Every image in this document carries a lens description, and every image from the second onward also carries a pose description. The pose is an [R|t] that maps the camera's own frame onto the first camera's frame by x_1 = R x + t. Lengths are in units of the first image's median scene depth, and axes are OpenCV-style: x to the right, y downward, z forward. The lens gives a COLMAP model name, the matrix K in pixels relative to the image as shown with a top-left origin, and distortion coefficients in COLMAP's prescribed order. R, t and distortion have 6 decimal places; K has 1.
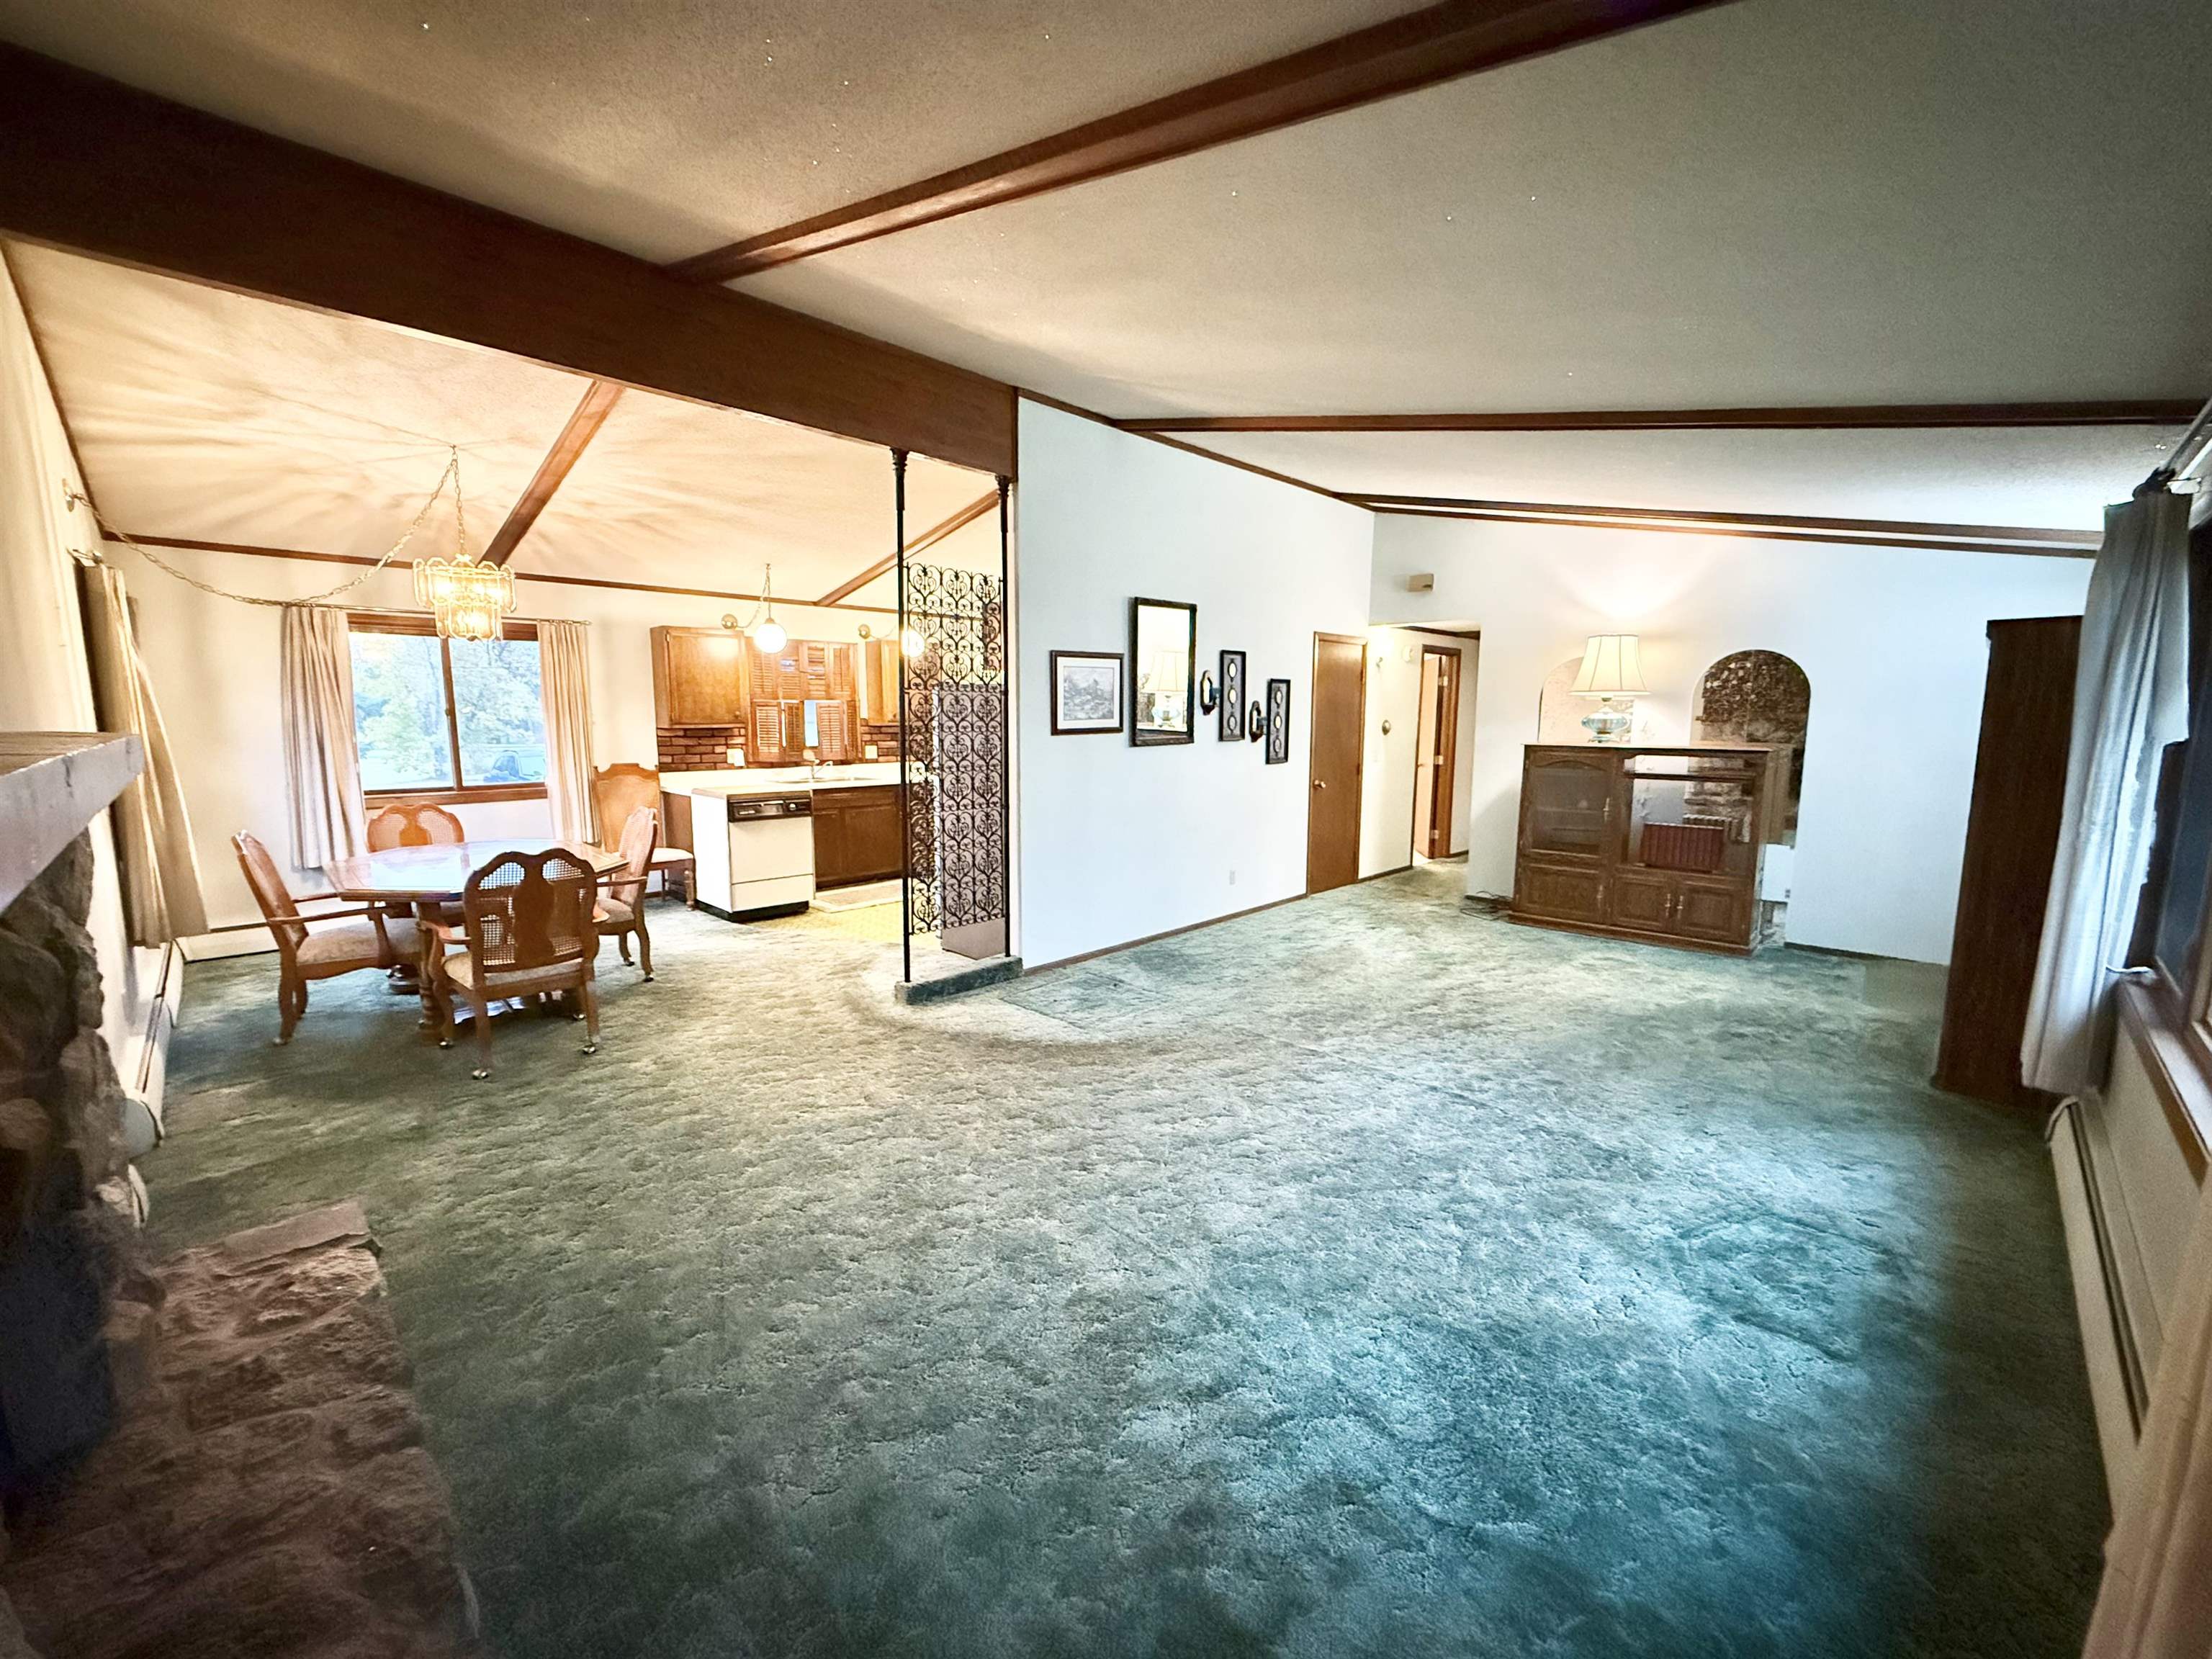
lens RADIAL K [[878.1, 0, 1105.9], [0, 878.1, 825.9], [0, 0, 1]] dist [-0.001109, -0.000210]
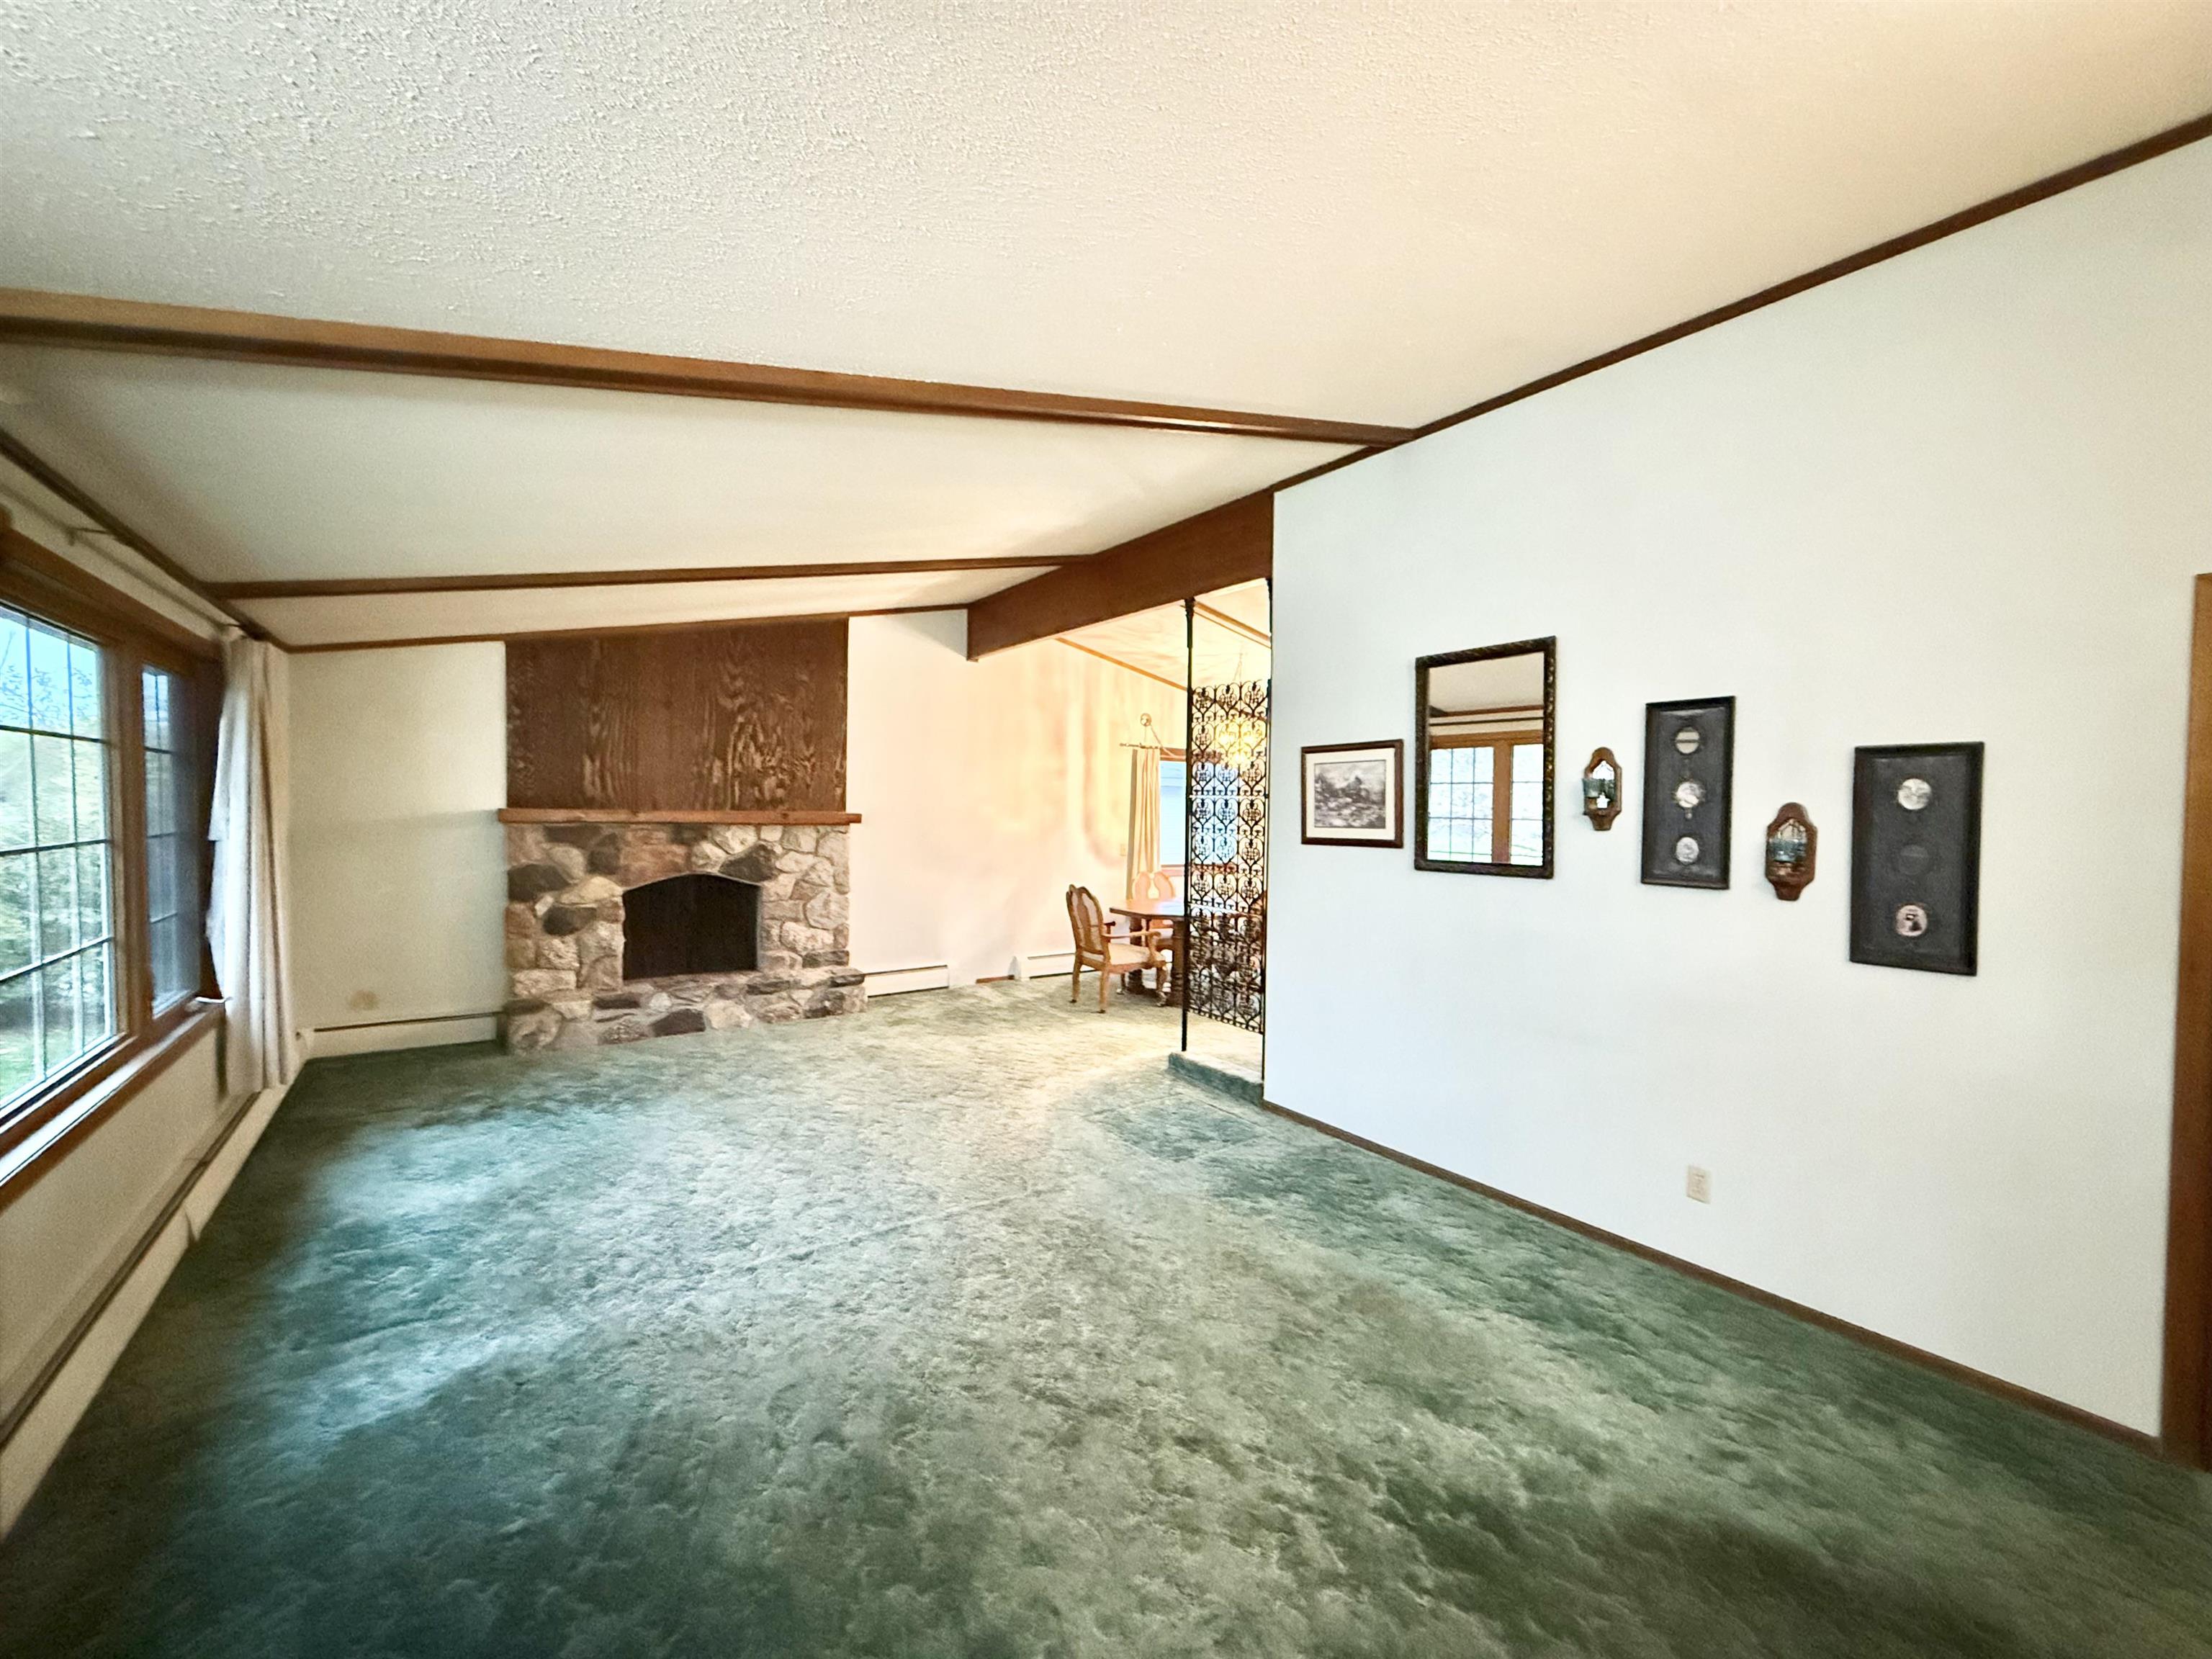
lens RADIAL K [[878.1, 0, 1107.8], [0, 878.1, 828.5], [0, 0, 1]] dist [-0.001109, -0.000210]
pose [[-0.176602, 0.020362, -0.984072, 0.807300], [-0.146166, 0.988158, 0.046677, -0.128231], [0.973369, 0.152081, -0.171535, 0.942580]]
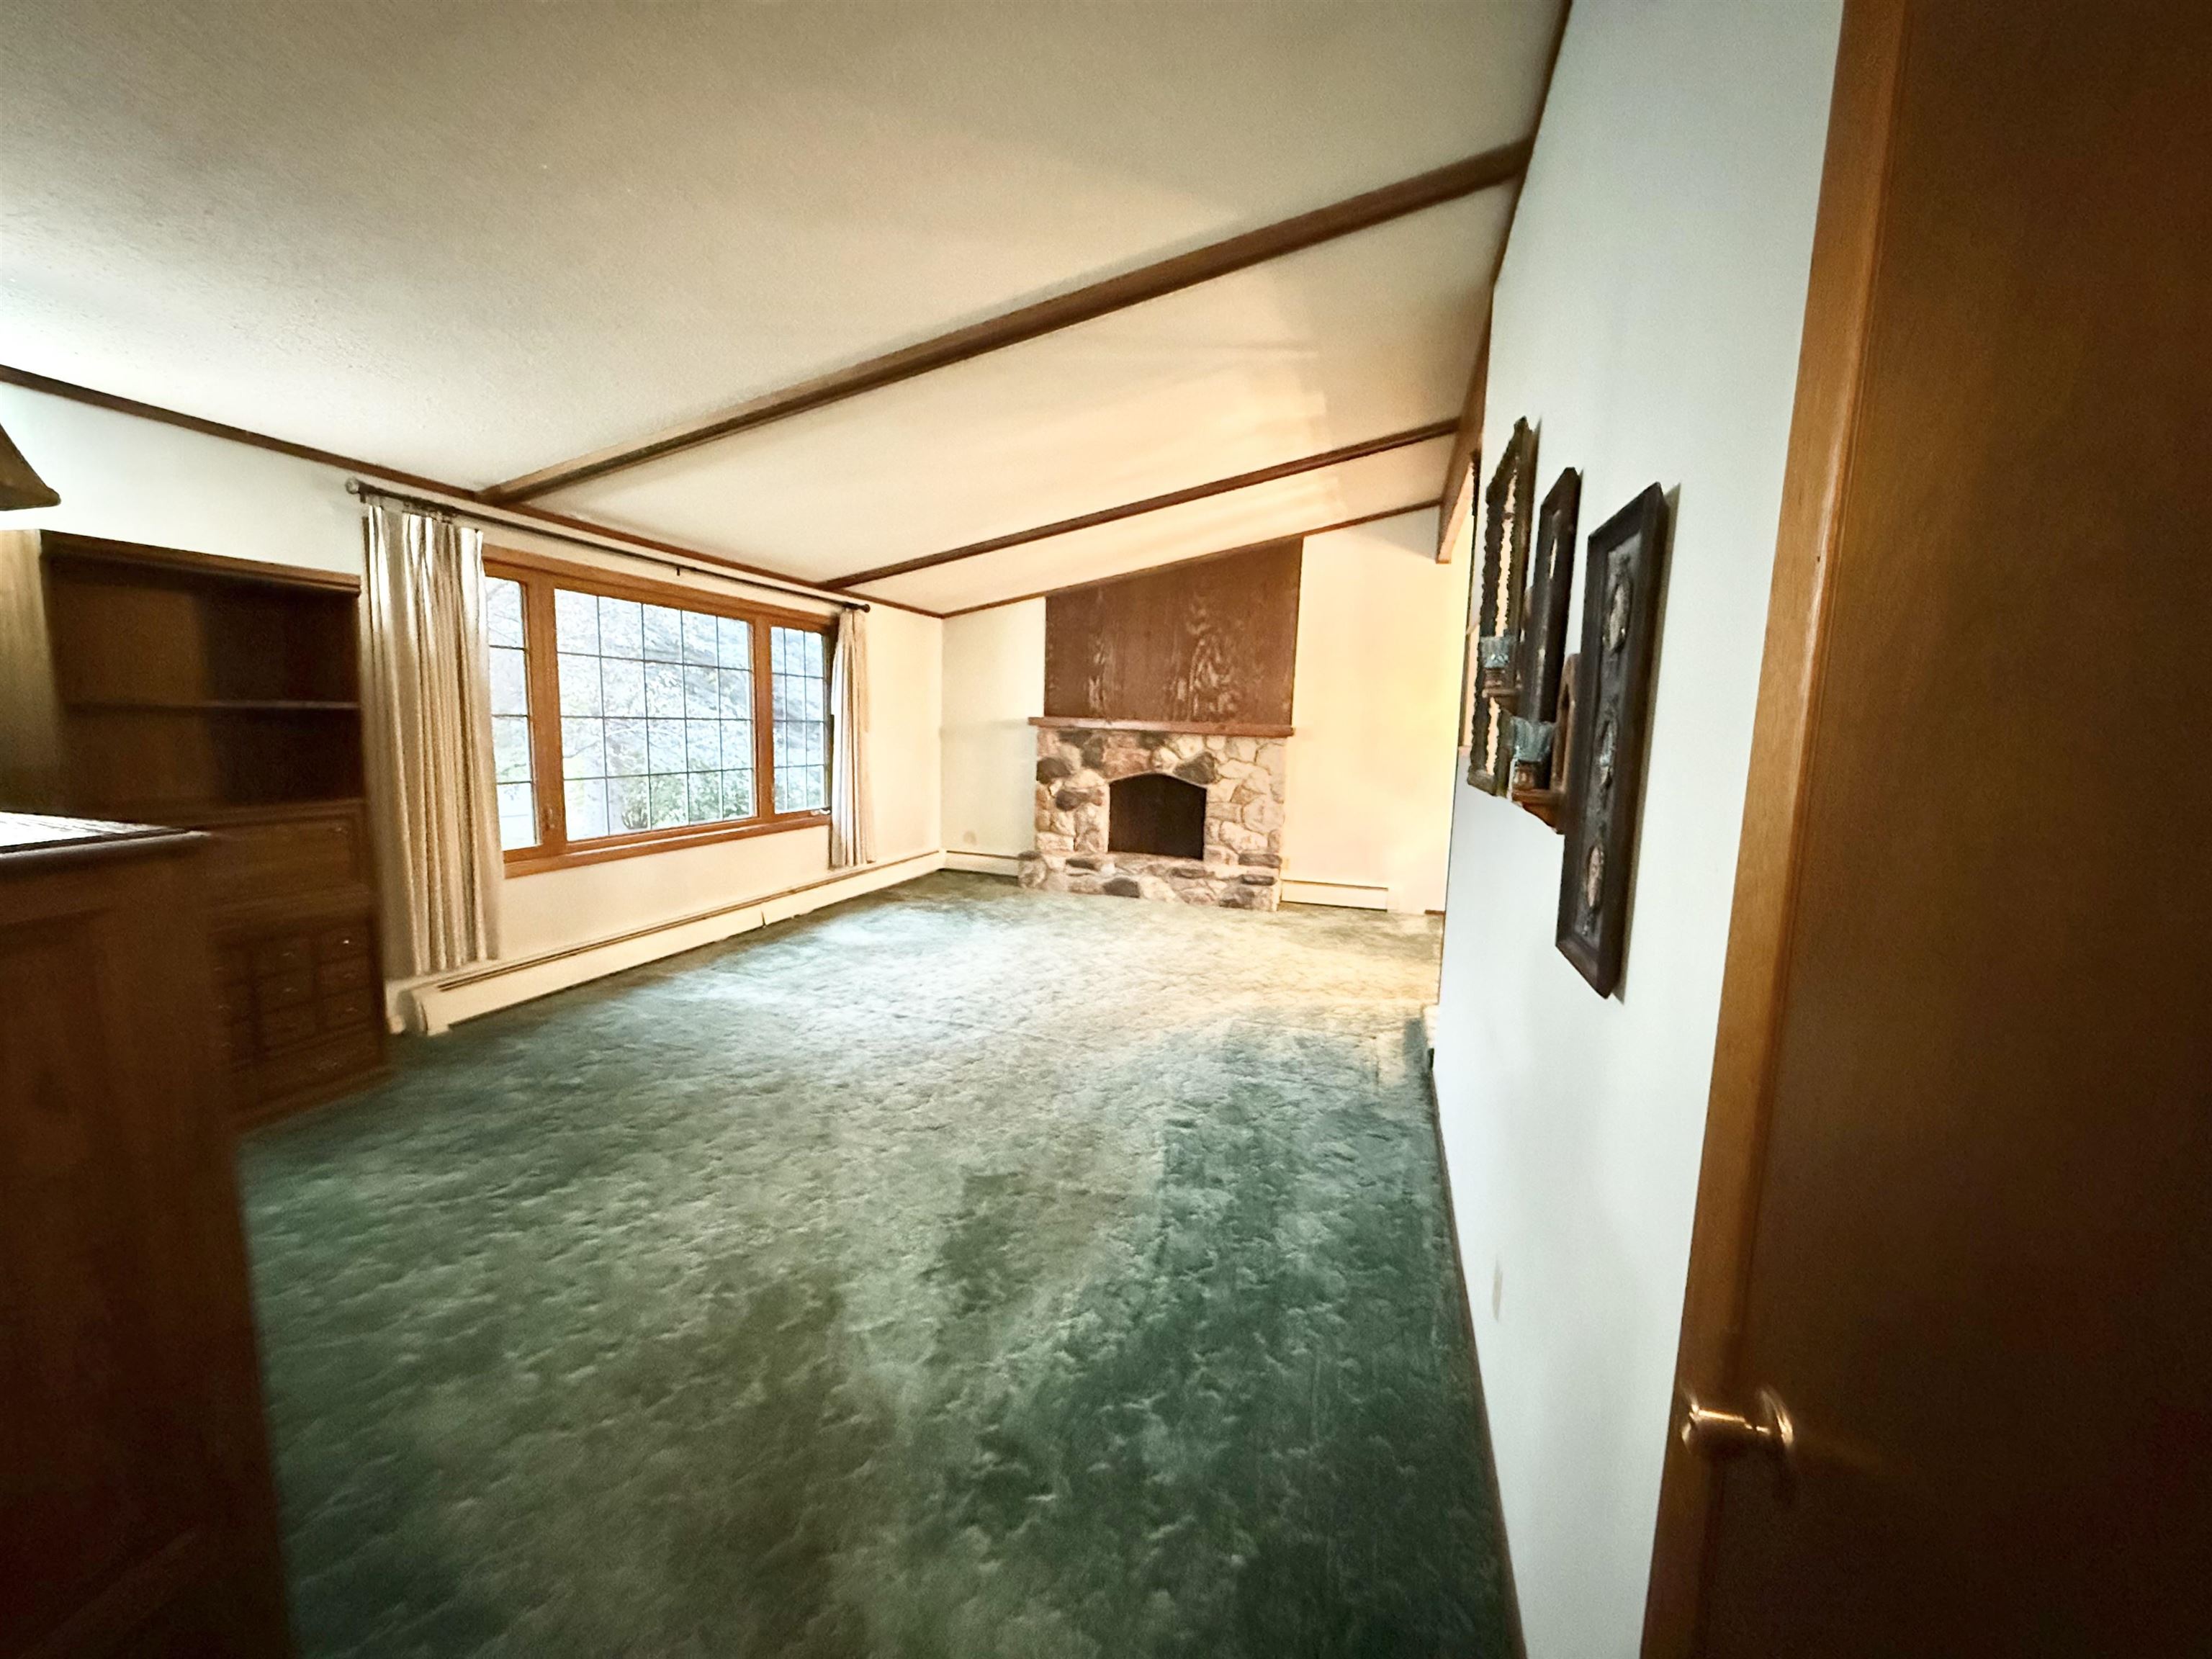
lens RADIAL K [[878.1, 0, 1105.7], [0, 878.1, 837.5], [0, 0, 1]] dist [-0.001109, -0.000210]
pose [[-0.888215, 0.025851, -0.458700, 0.479982], [-0.098409, 0.964537, 0.244915, -0.176775], [0.448765, 0.262678, -0.854172, 1.441355]]
